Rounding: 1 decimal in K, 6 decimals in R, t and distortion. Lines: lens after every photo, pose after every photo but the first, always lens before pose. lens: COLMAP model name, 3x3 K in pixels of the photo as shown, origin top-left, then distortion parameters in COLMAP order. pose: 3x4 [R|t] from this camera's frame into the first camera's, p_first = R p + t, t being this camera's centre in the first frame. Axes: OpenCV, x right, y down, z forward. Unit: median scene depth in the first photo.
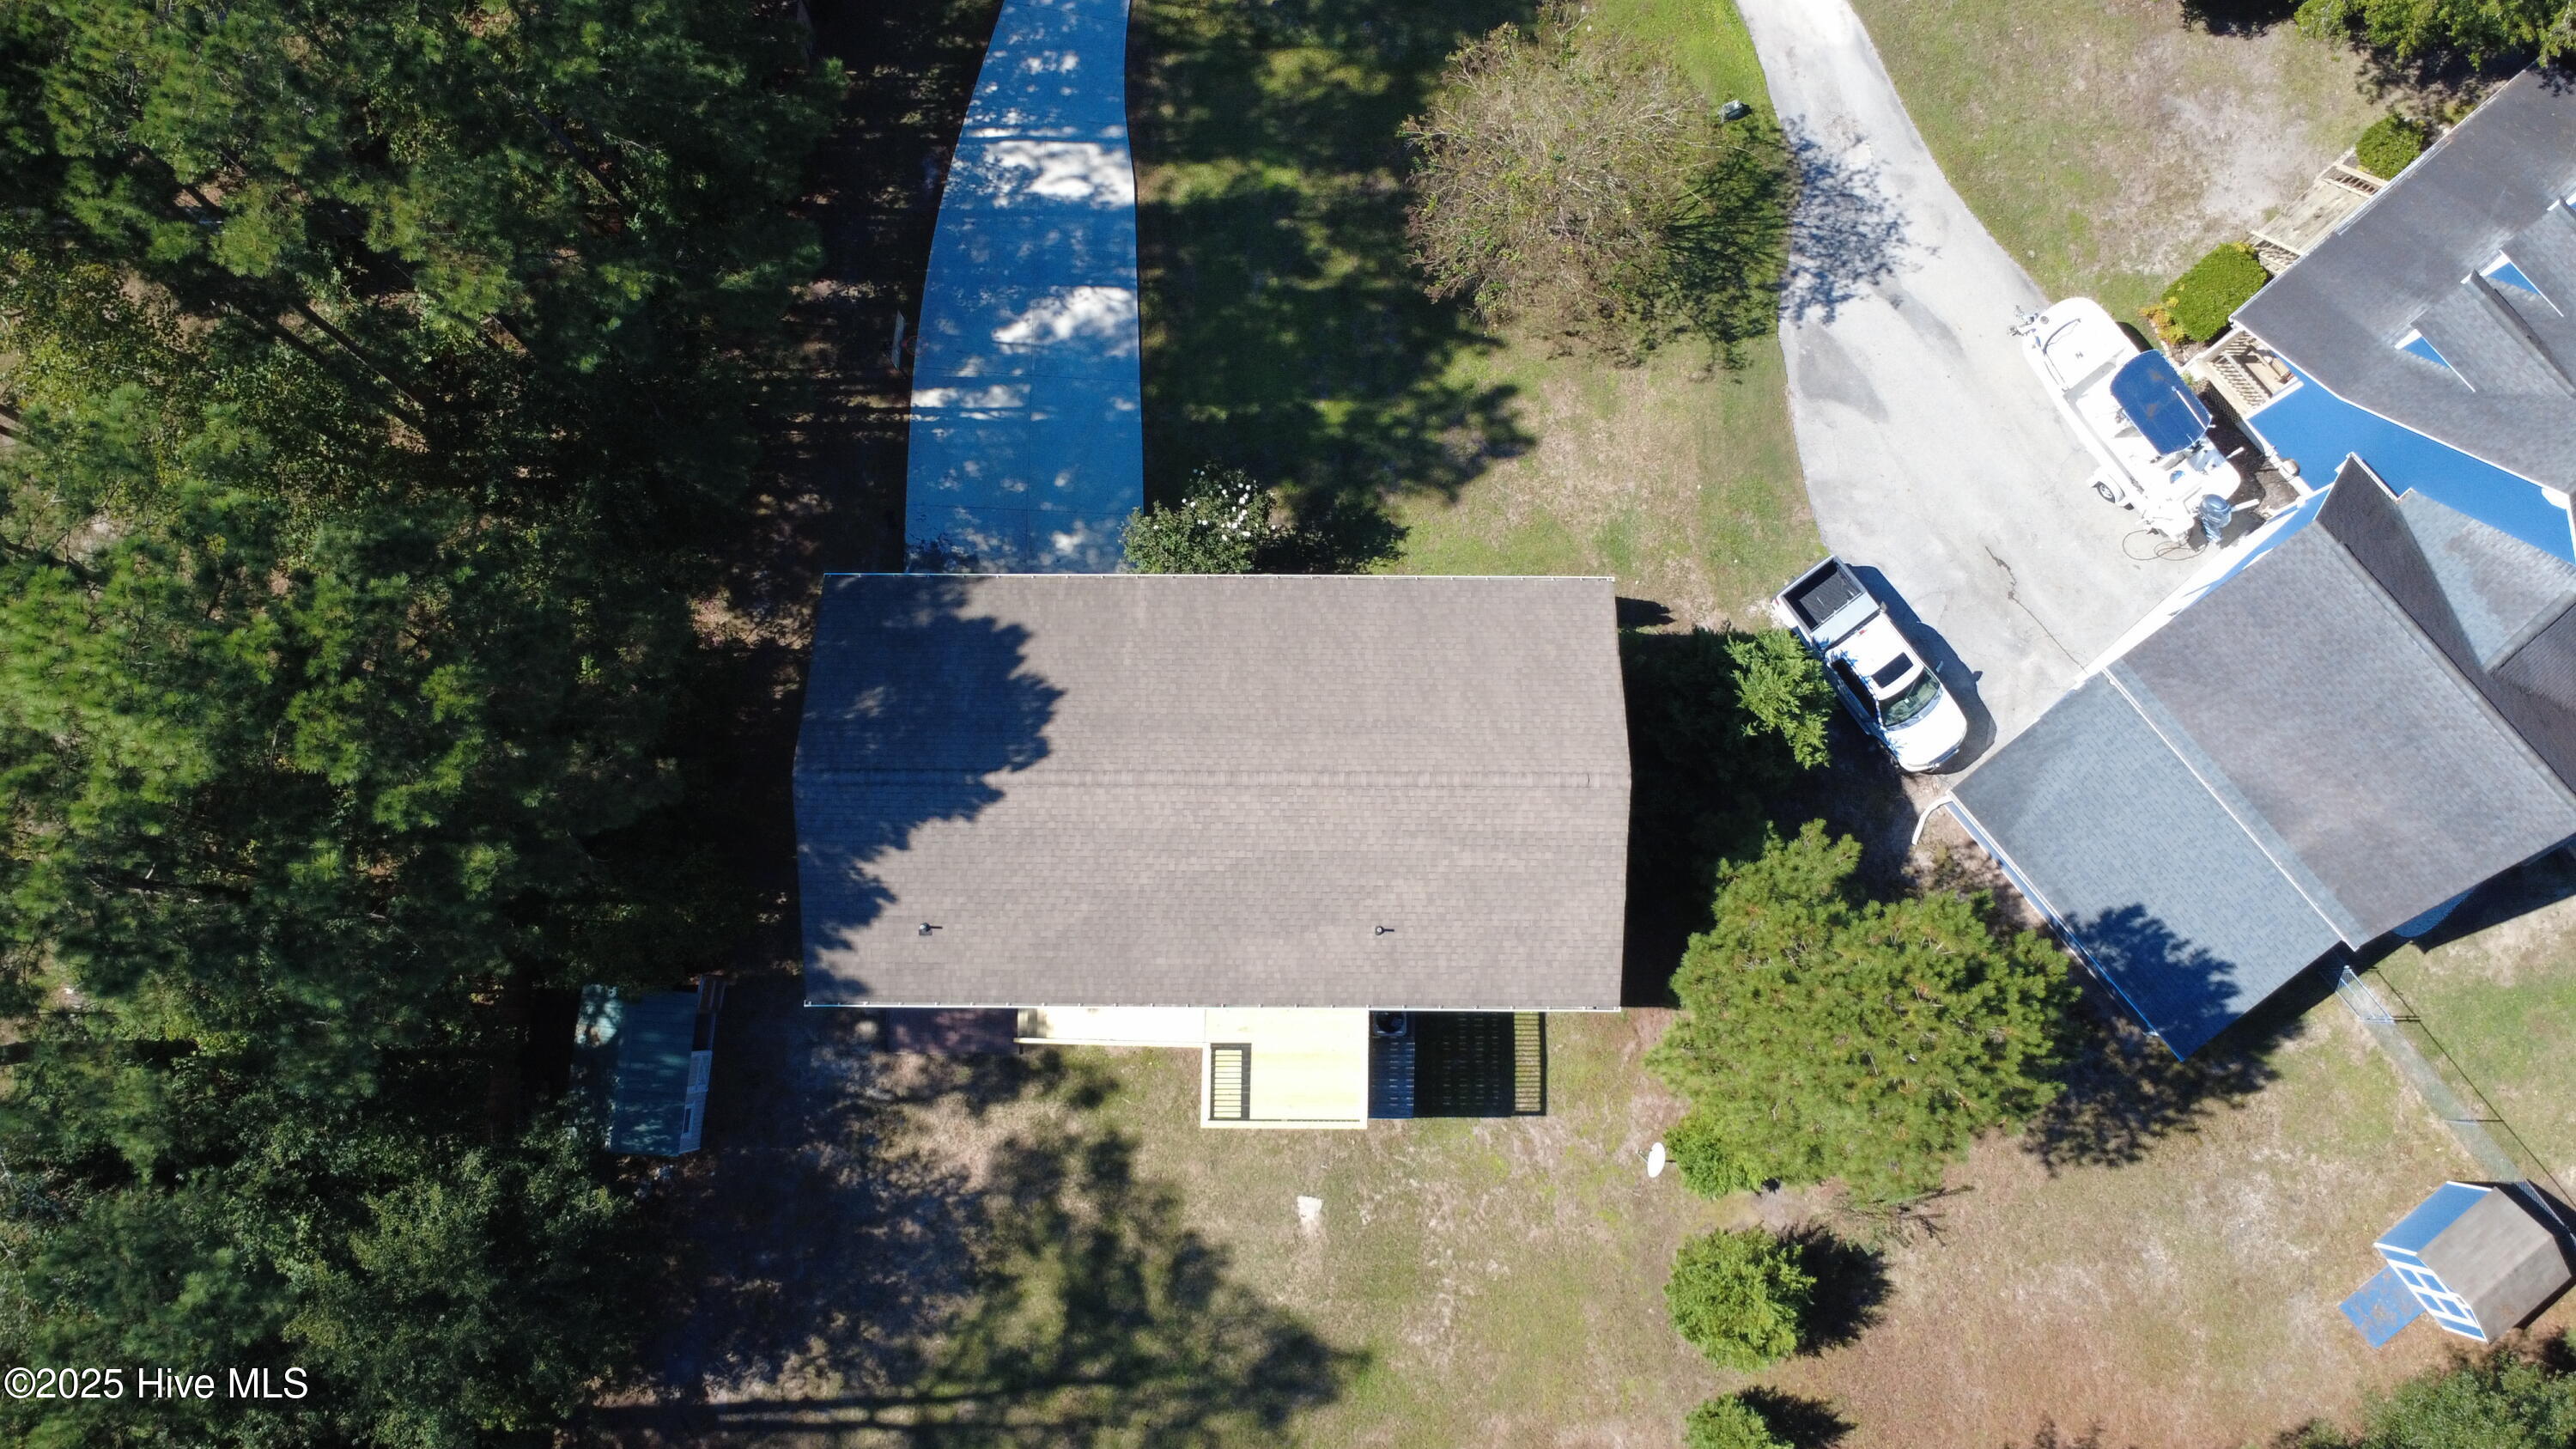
lens RADIAL K [[1912.5, 0, 1288.0], [0, 1912.5, 724.5], [0, 0, 1]] dist [0.000057, -0.004273]
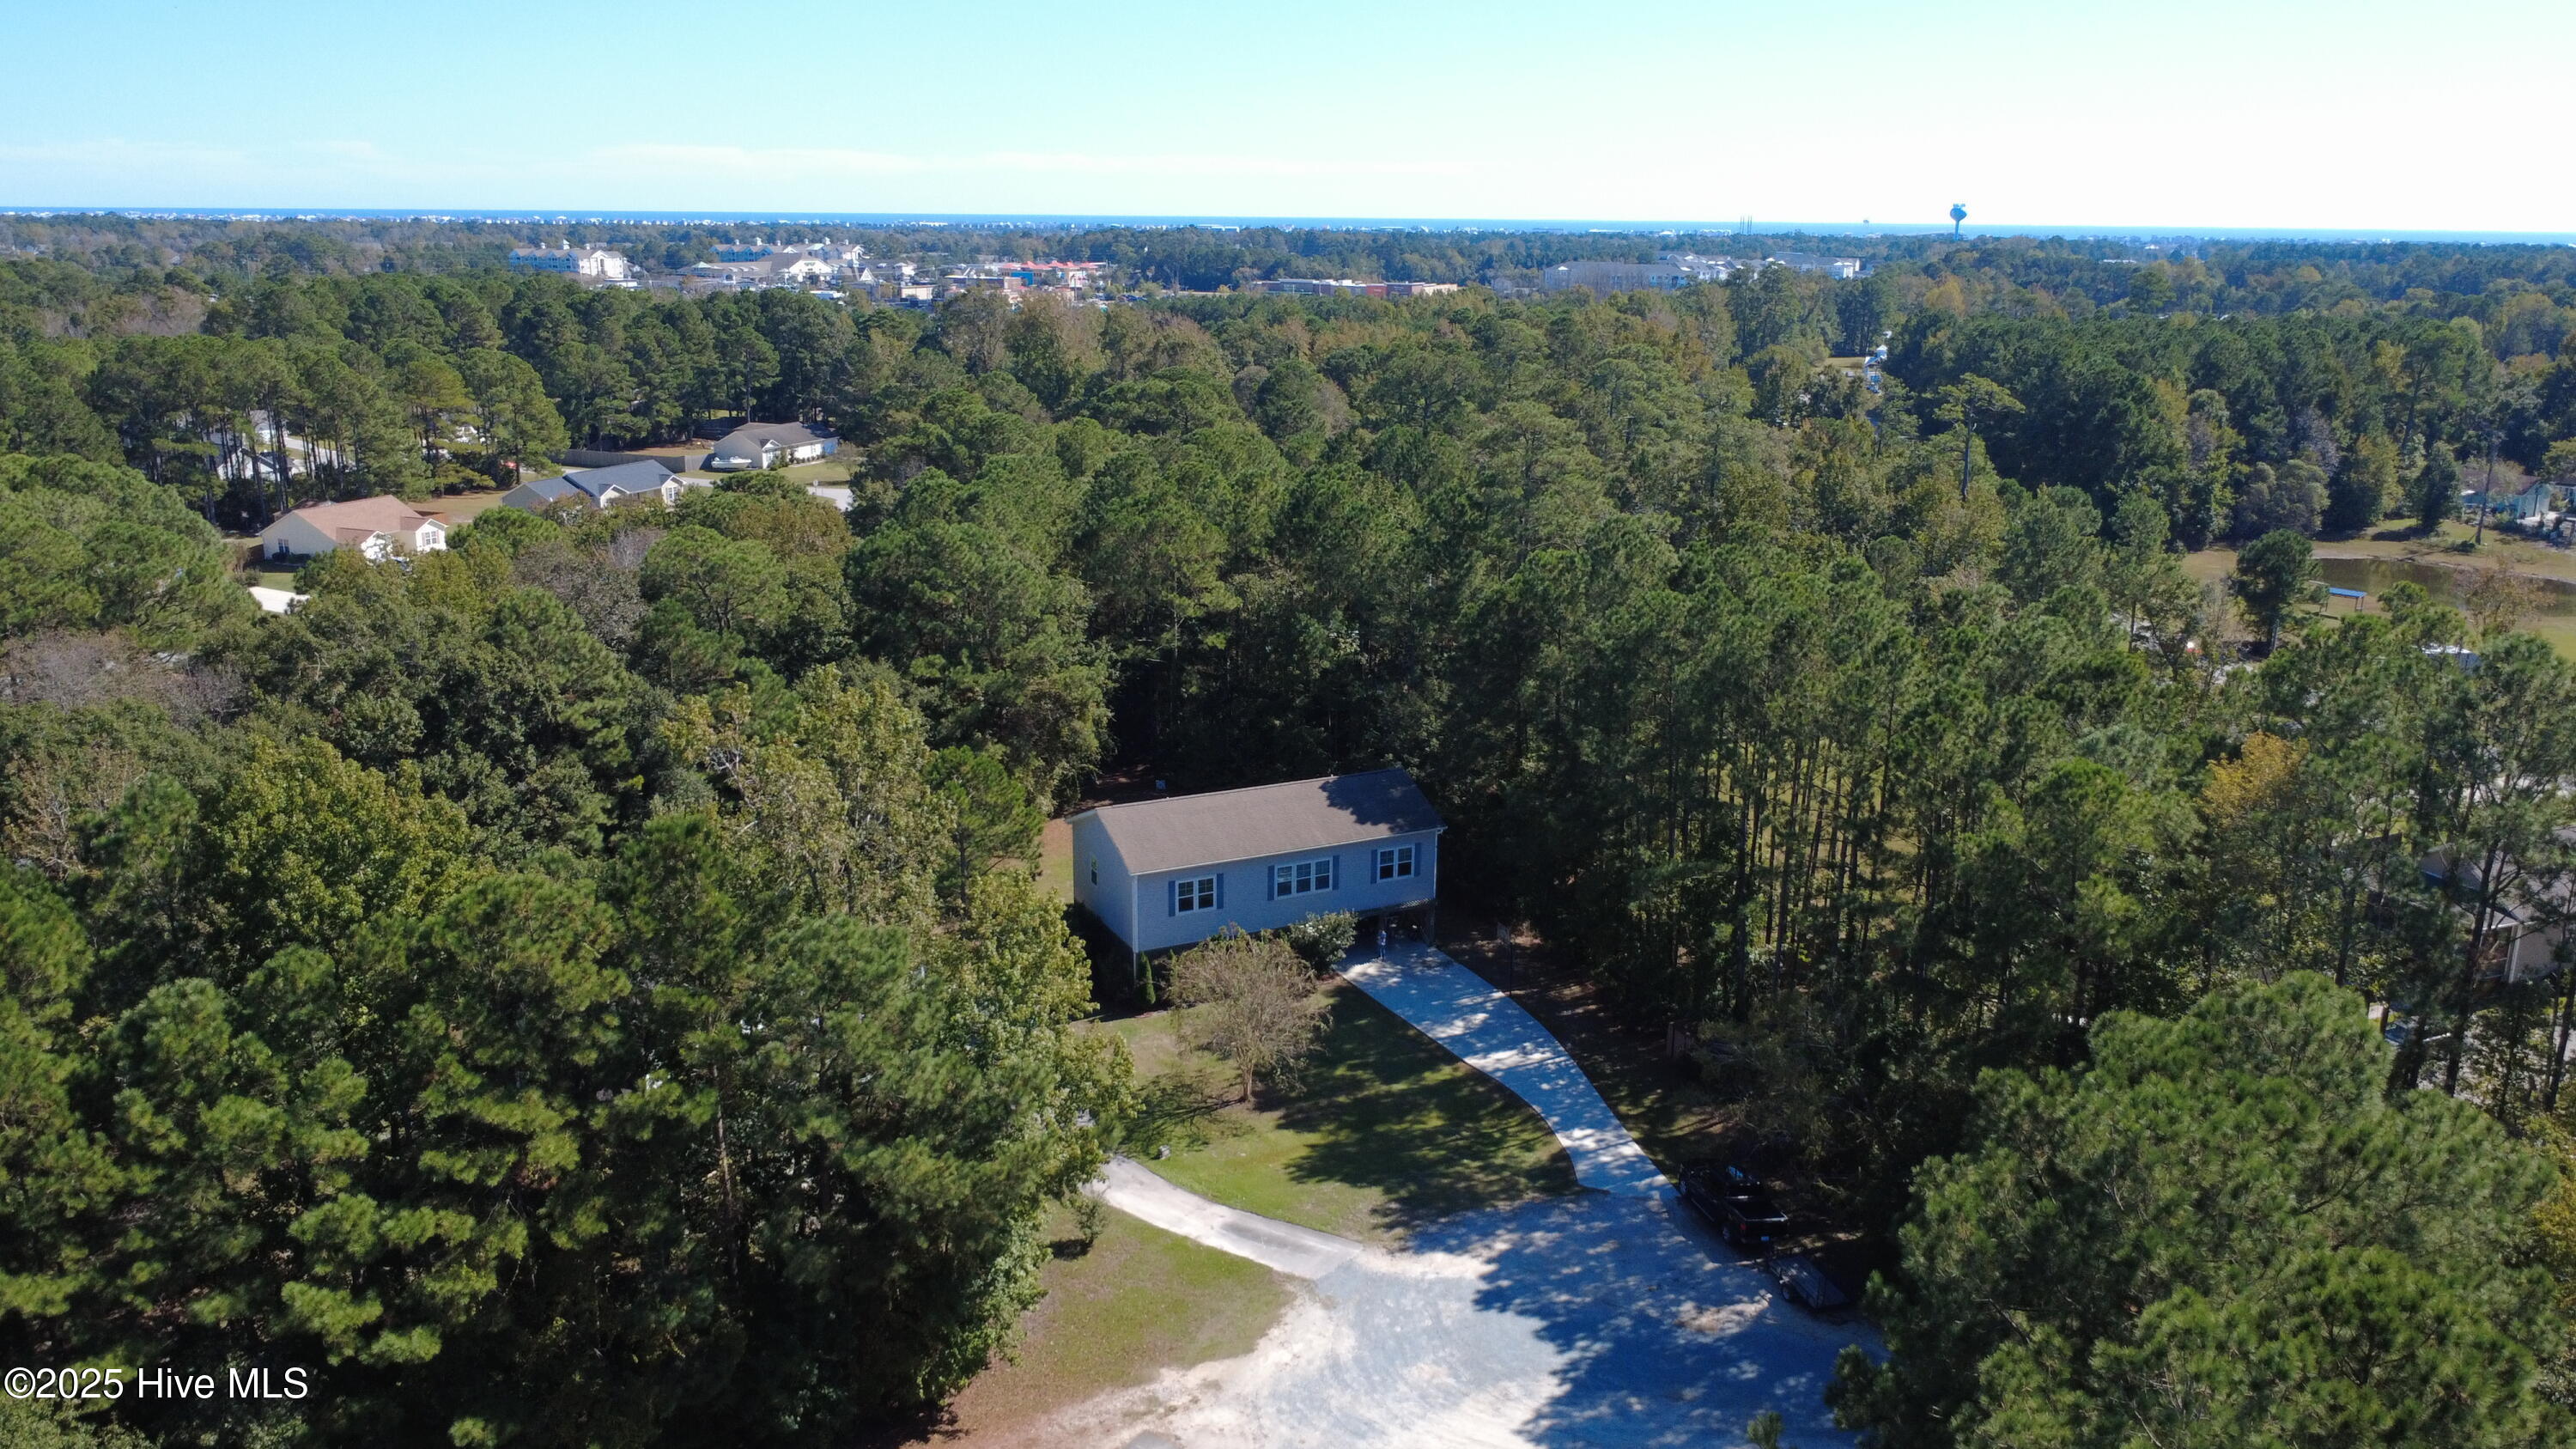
lens RADIAL K [[1912.5, 0, 1288.0], [0, 1912.5, 724.5], [0, 0, 1]] dist [0.000057, -0.004273]
pose [[-0.891282, 0.118951, -0.437570, 0.845634], [-0.447903, -0.080472, 0.890453, -1.856129], [0.070708, 0.989634, 0.125002, 0.510304]]
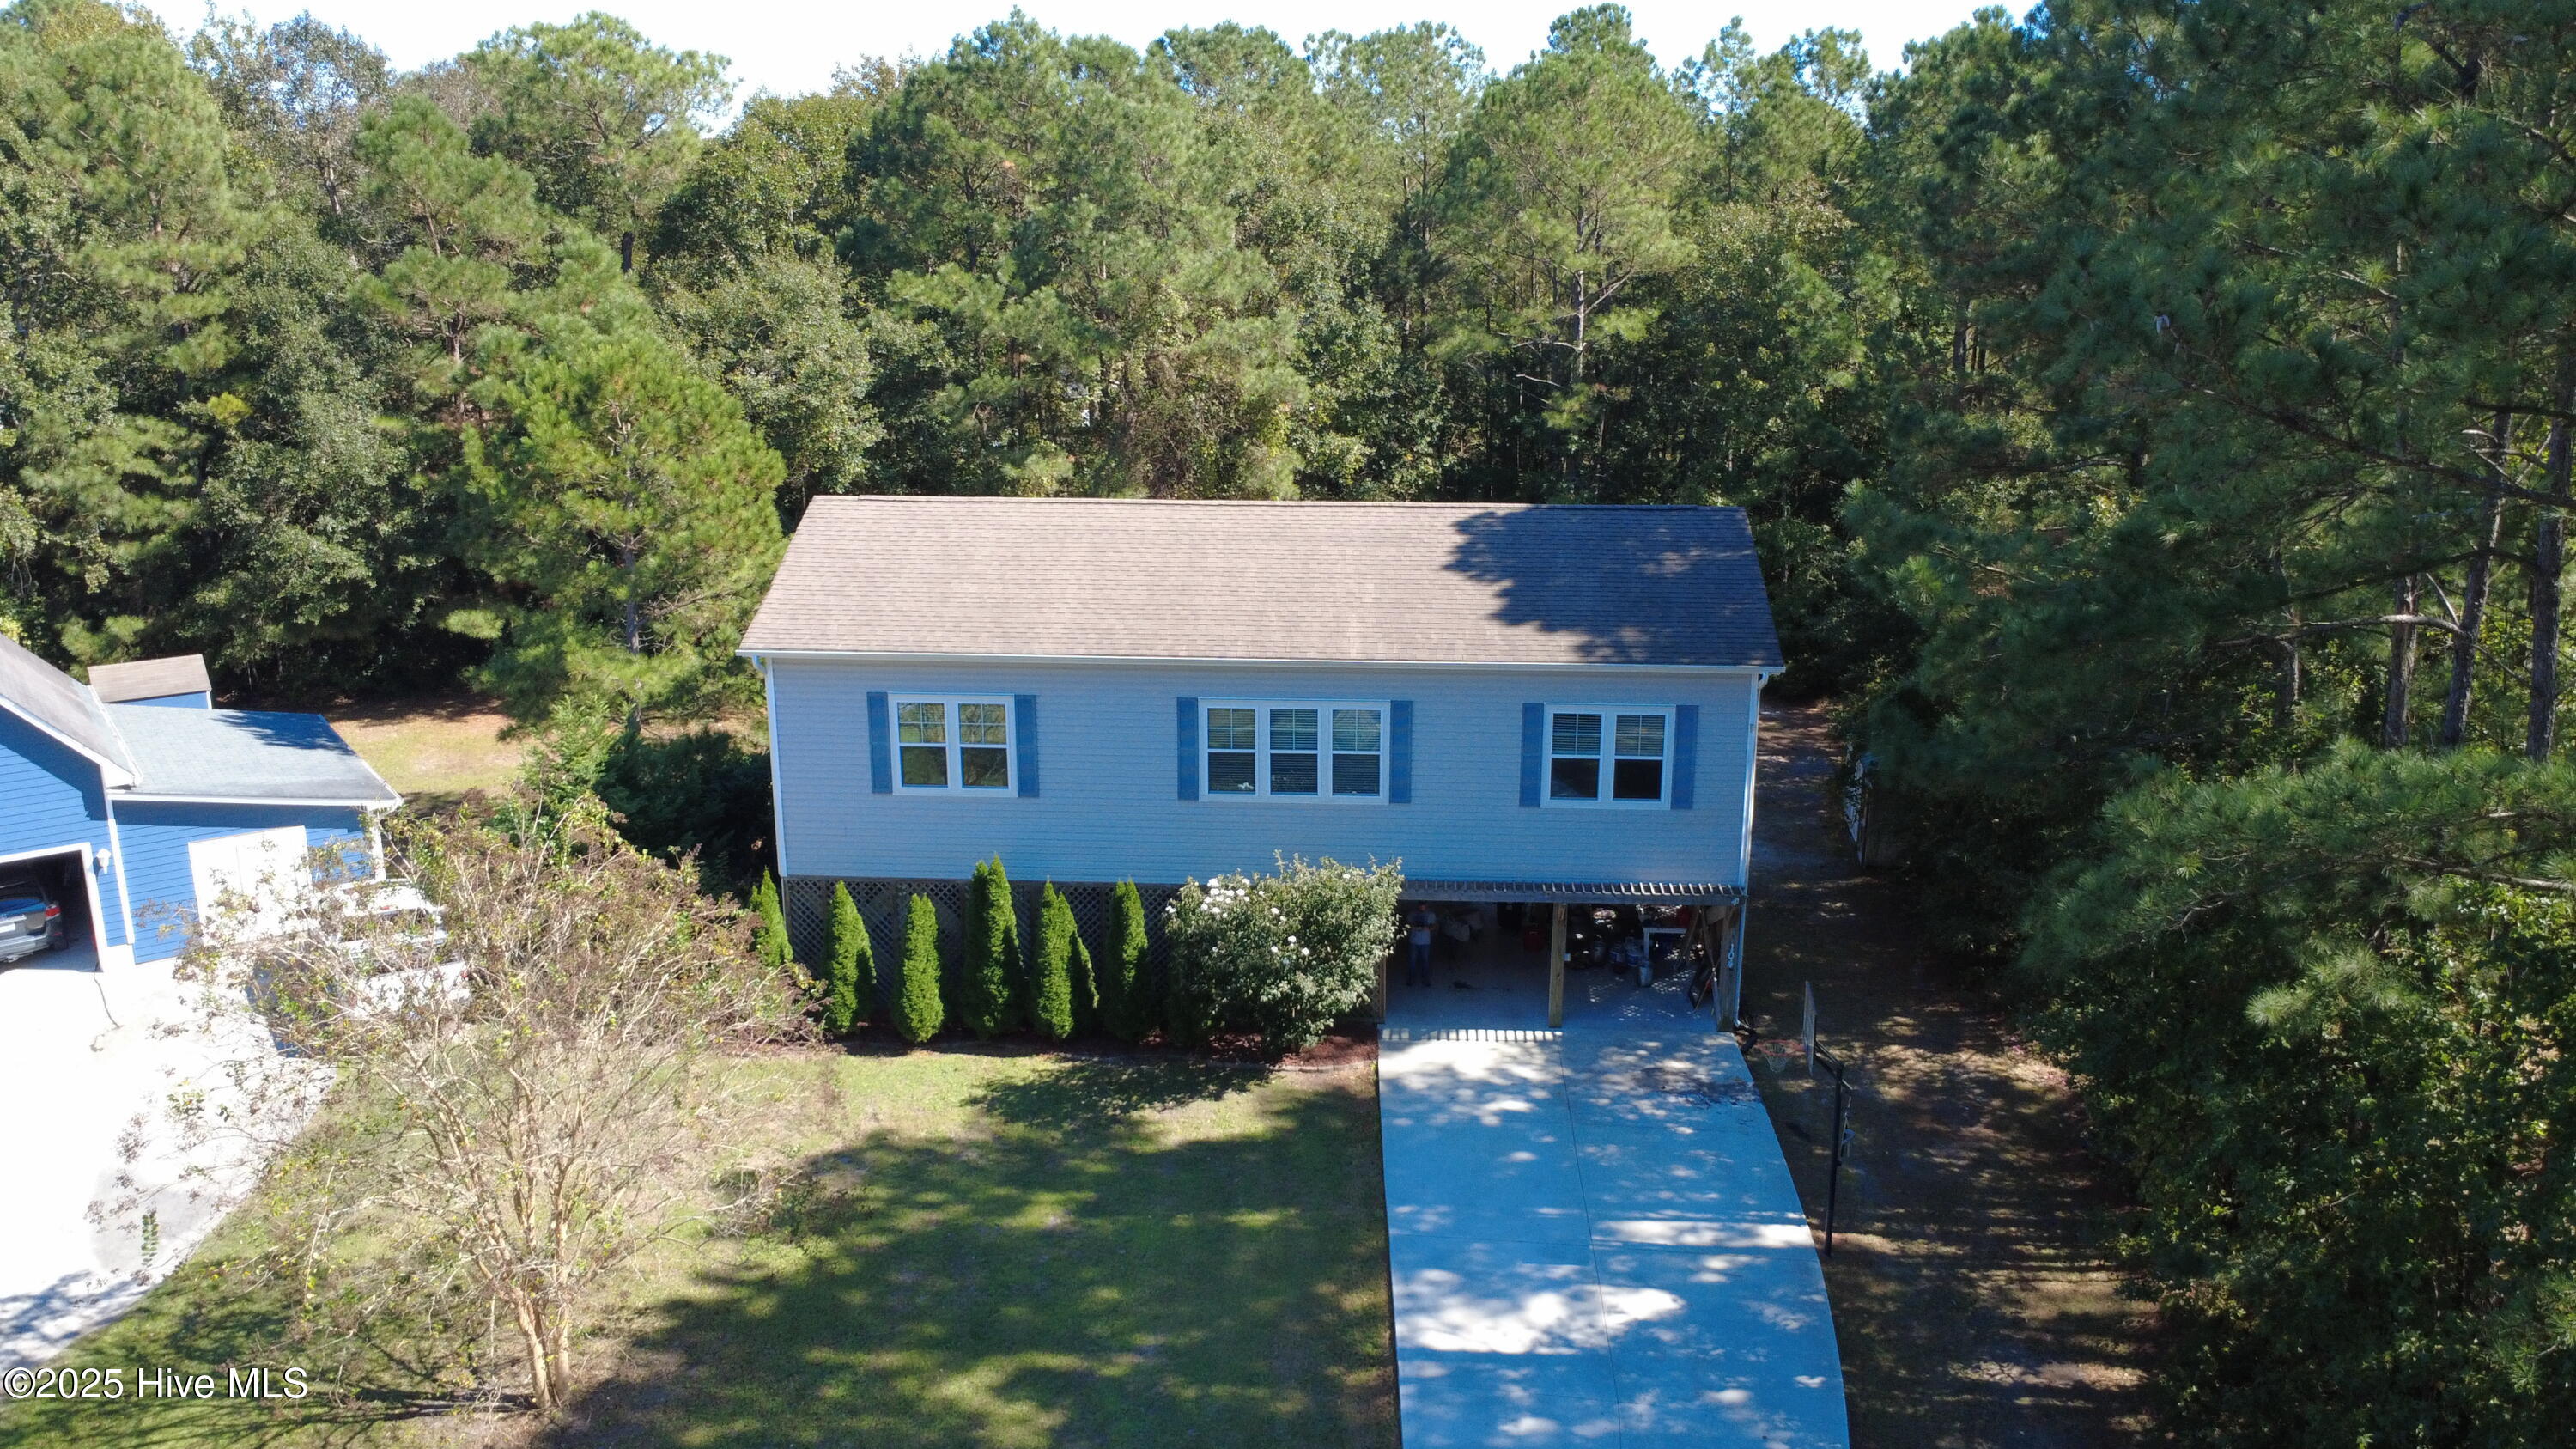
lens RADIAL K [[1912.5, 0, 1288.0], [0, 1912.5, 724.5], [0, 0, 1]] dist [0.000057, -0.004273]
pose [[-0.998739, -0.005183, 0.049928, -0.079028], [0.050196, -0.103552, 0.993357, -0.744399], [0.000022, 0.994611, 0.103681, 0.848439]]
